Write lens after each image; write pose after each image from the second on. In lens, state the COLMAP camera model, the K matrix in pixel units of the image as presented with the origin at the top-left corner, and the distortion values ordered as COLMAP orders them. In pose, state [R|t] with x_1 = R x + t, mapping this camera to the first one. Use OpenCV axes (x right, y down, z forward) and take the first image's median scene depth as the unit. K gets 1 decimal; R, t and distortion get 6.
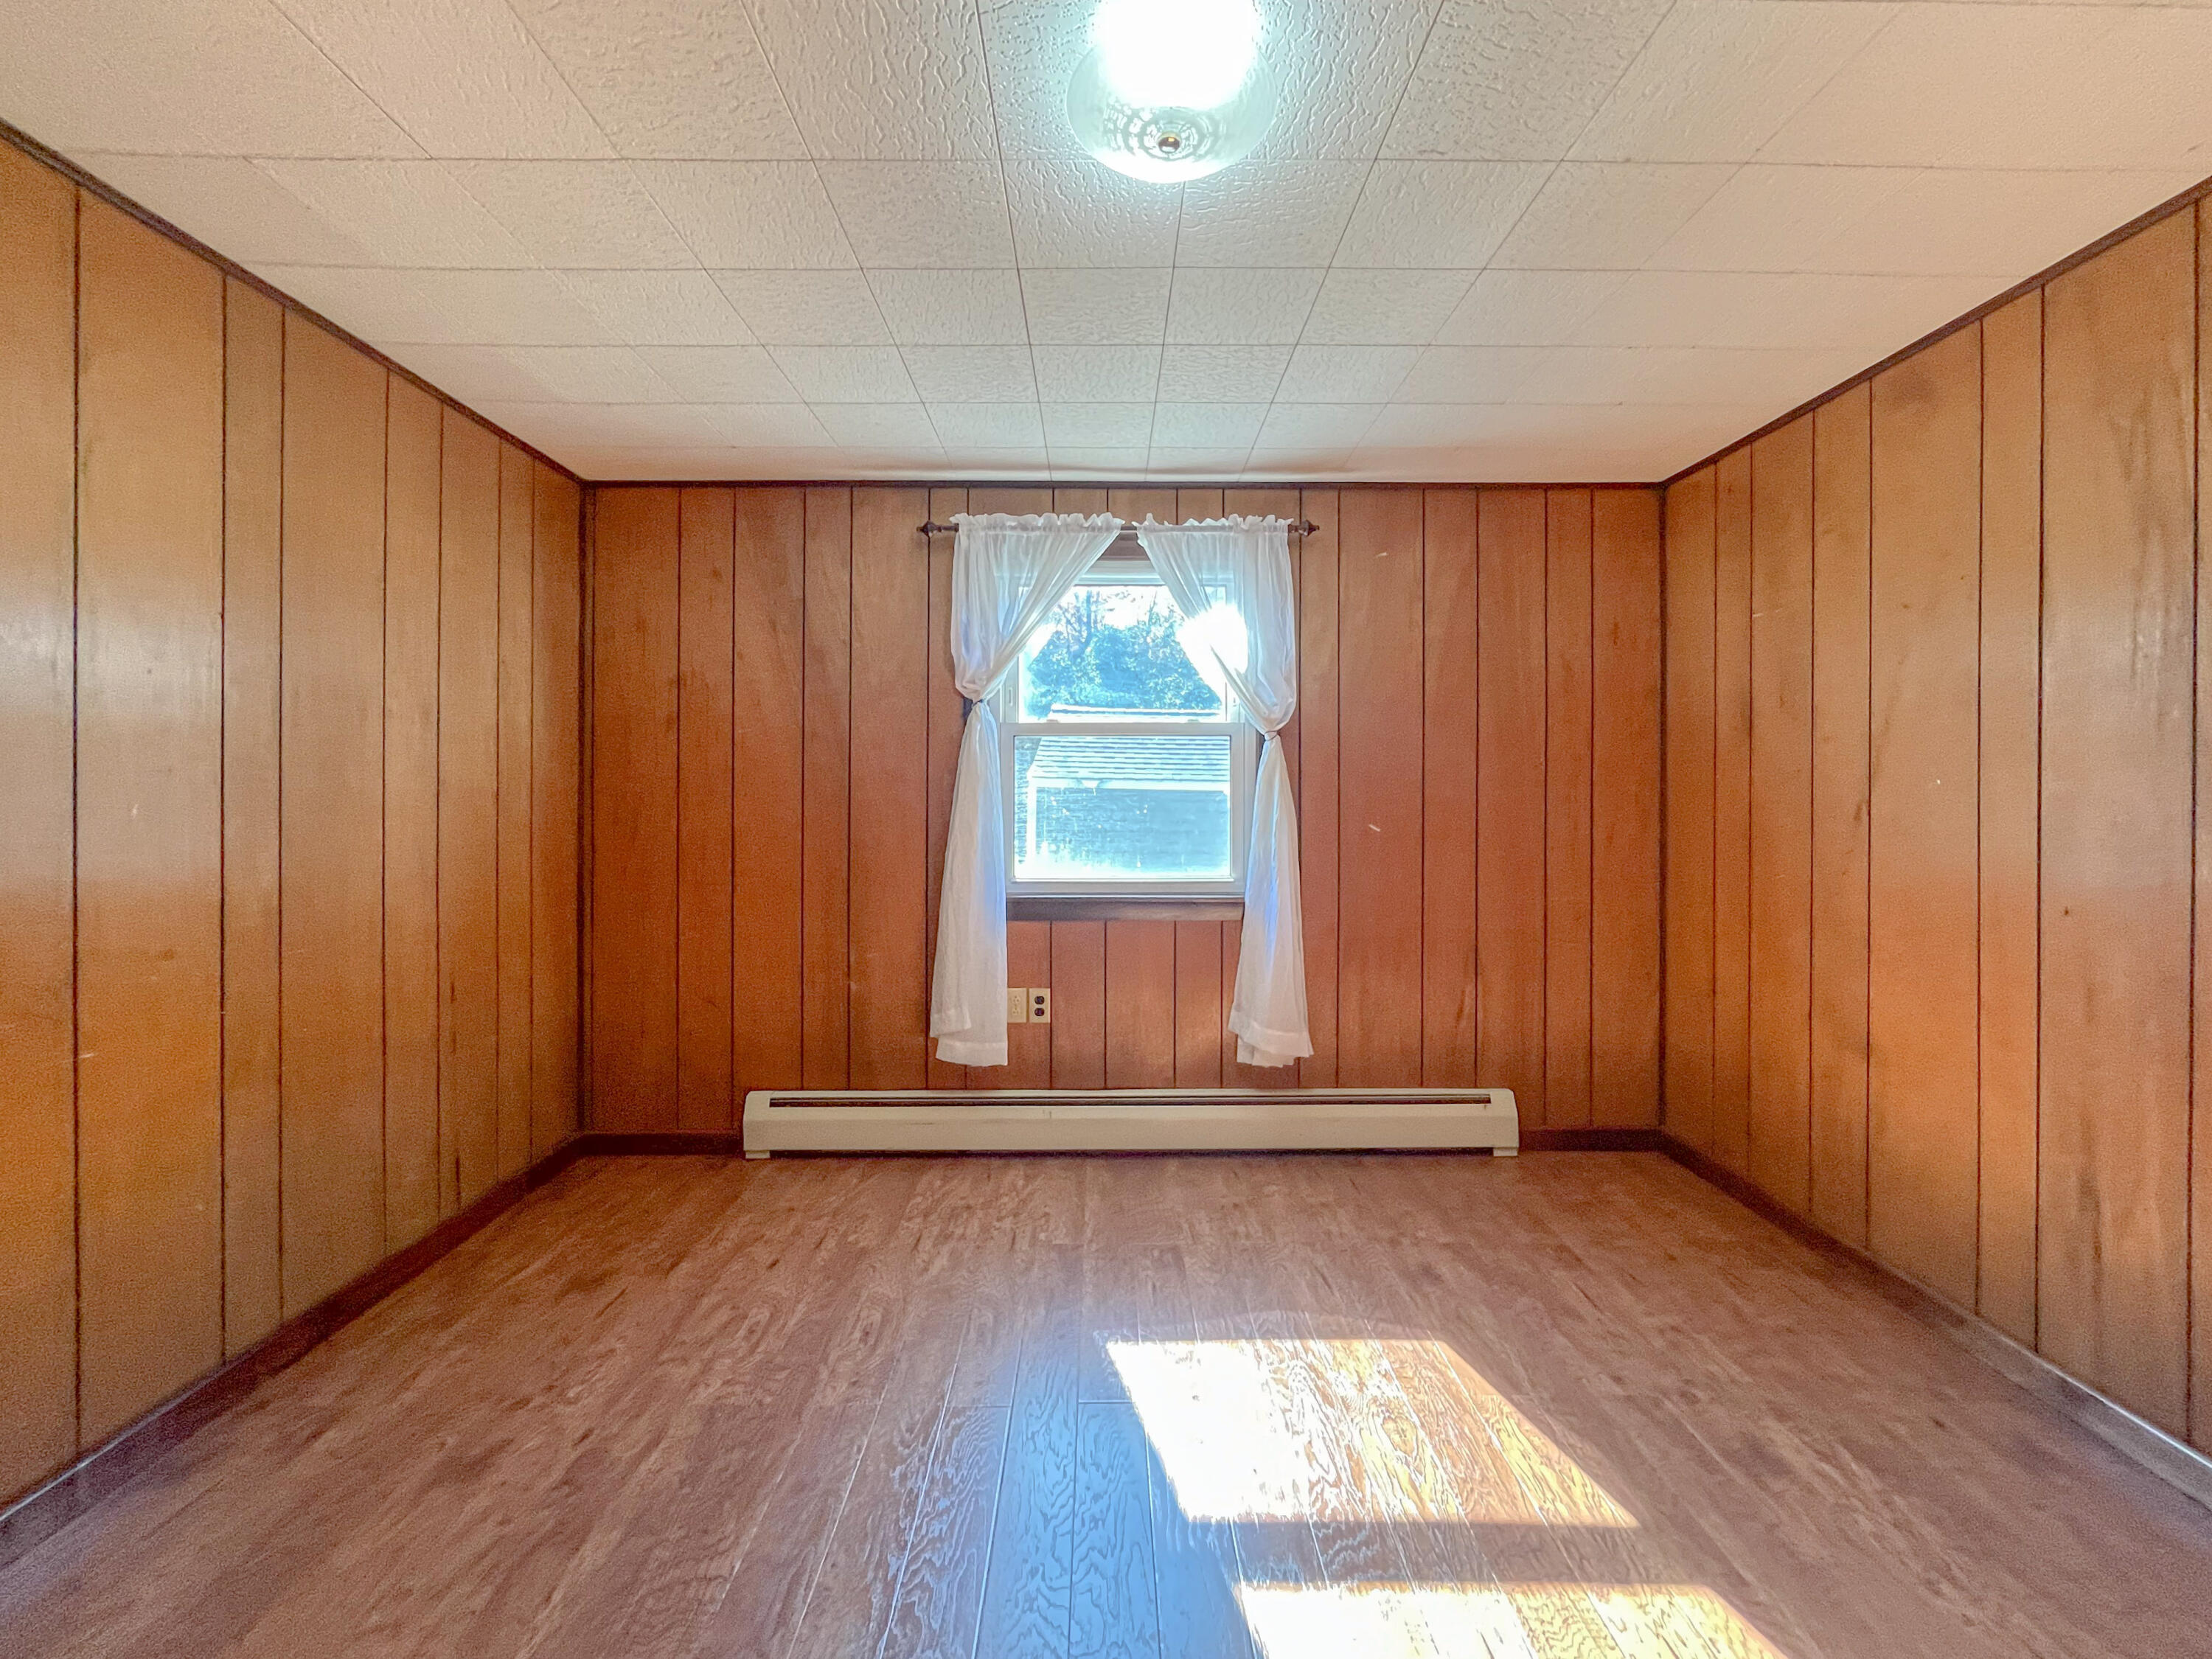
lens RADIAL K [[910.4, 0, 1106.5], [0, 910.4, 818.9], [0, 0, 1]] dist [-0.002645, -0.000040]
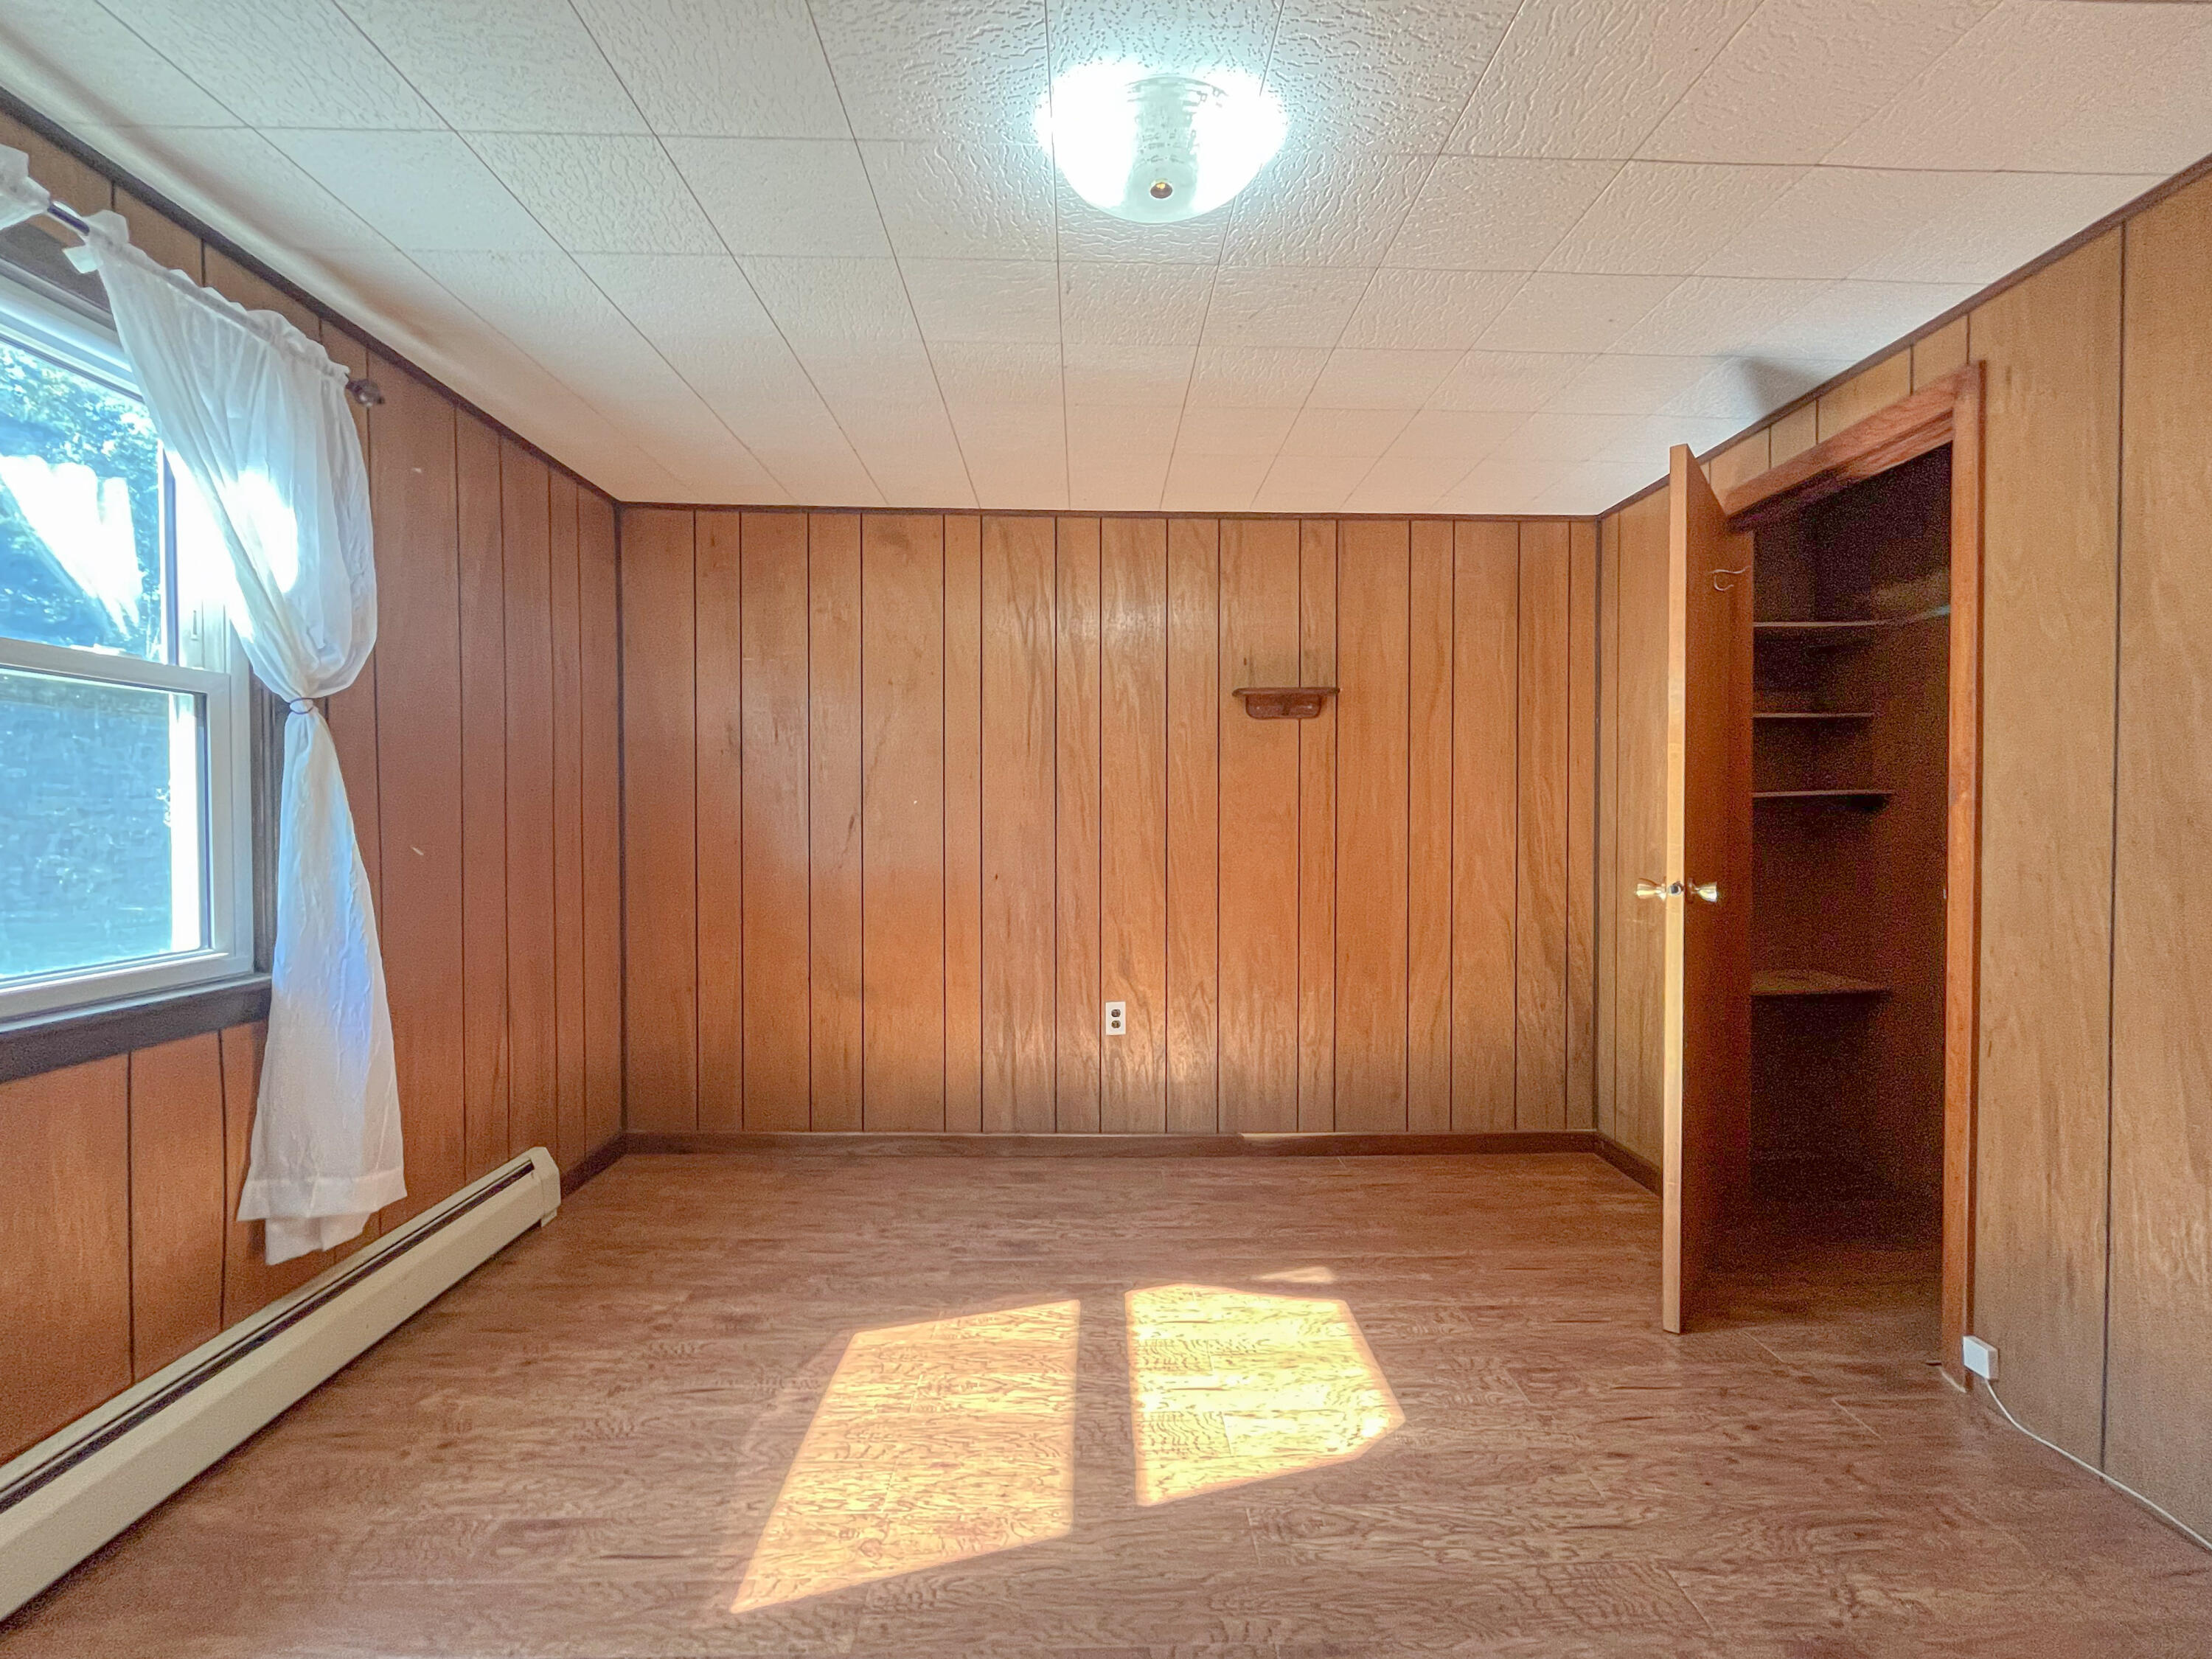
lens RADIAL K [[919.4, 0, 1102.7], [0, 919.4, 841.7], [0, 0, 1]] dist [-0.004127, -0.000219]
pose [[-0.016583, -0.030000, 0.999412, -0.451829], [0.015710, 0.999419, 0.030261, -0.011133], [-0.999739, 0.016203, -0.016102, 0.491581]]
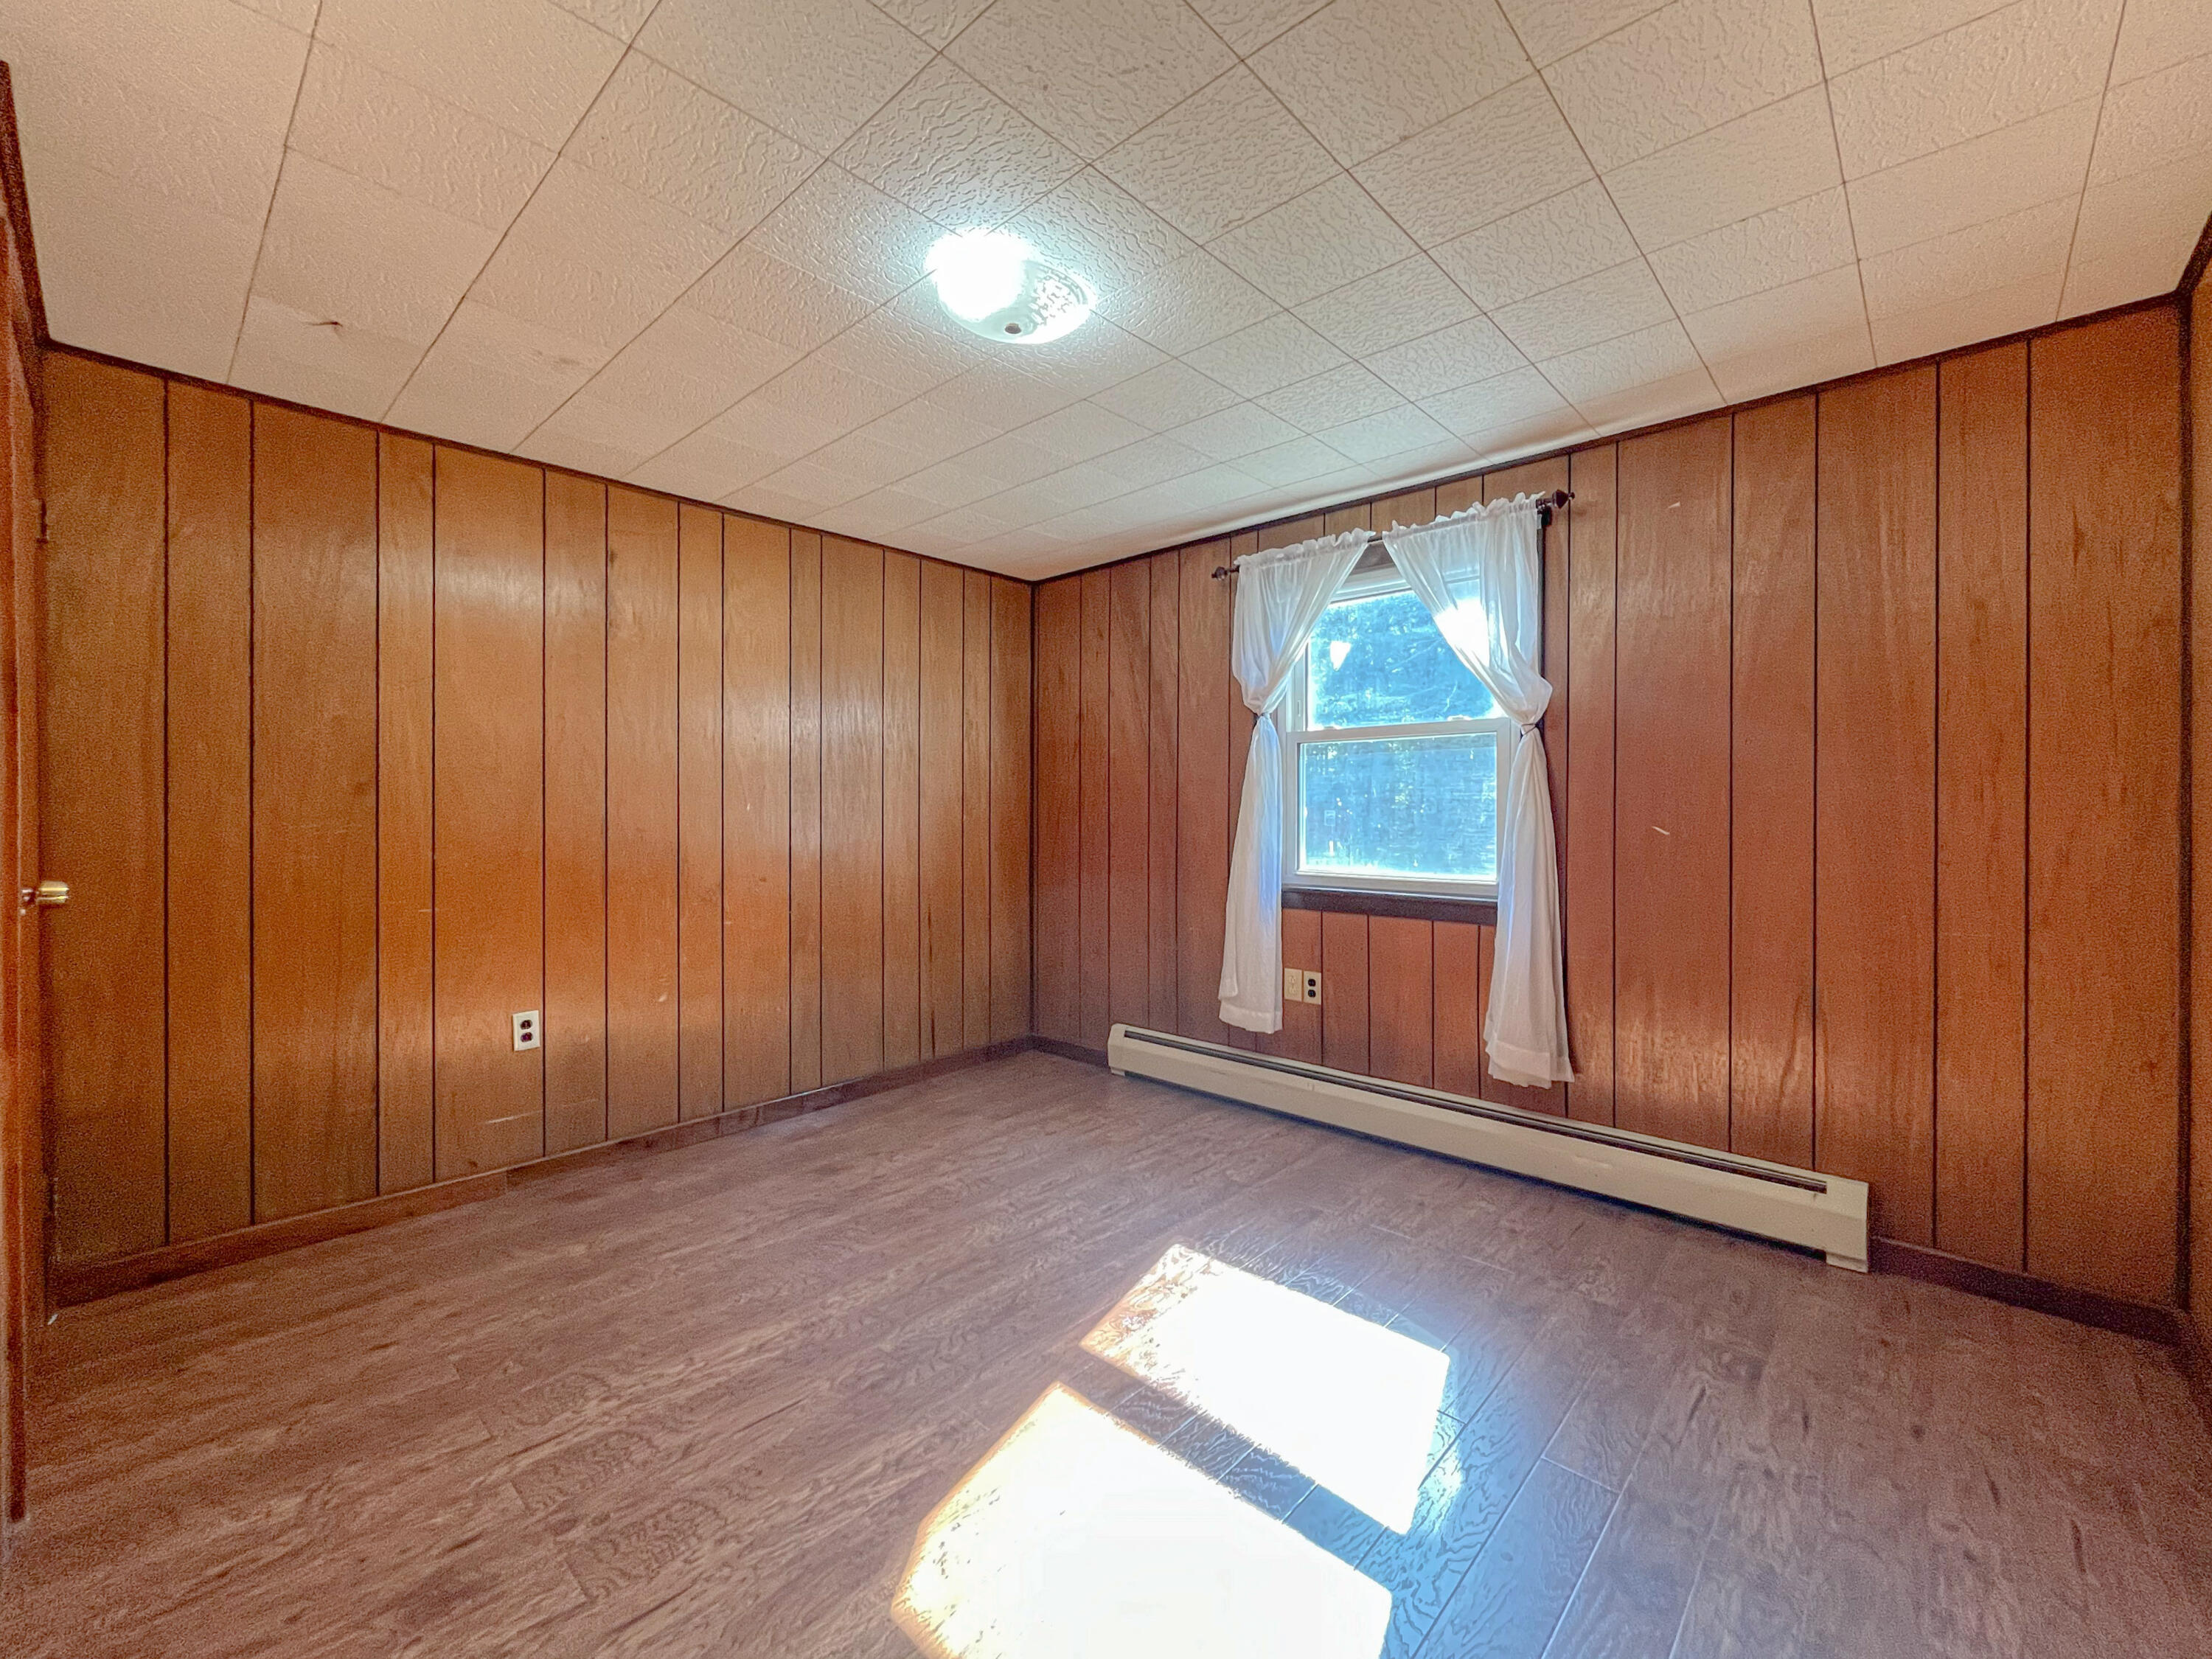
lens RADIAL K [[903.7, 0, 1107.1], [0, 903.7, 825.8], [0, 0, 1]] dist [-0.003994, 0.000030]
pose [[0.729632, 0.011834, -0.683738, 0.511958], [-0.011451, 0.999921, 0.005087, 0.007668], [0.683745, 0.004118, 0.729710, 0.036193]]
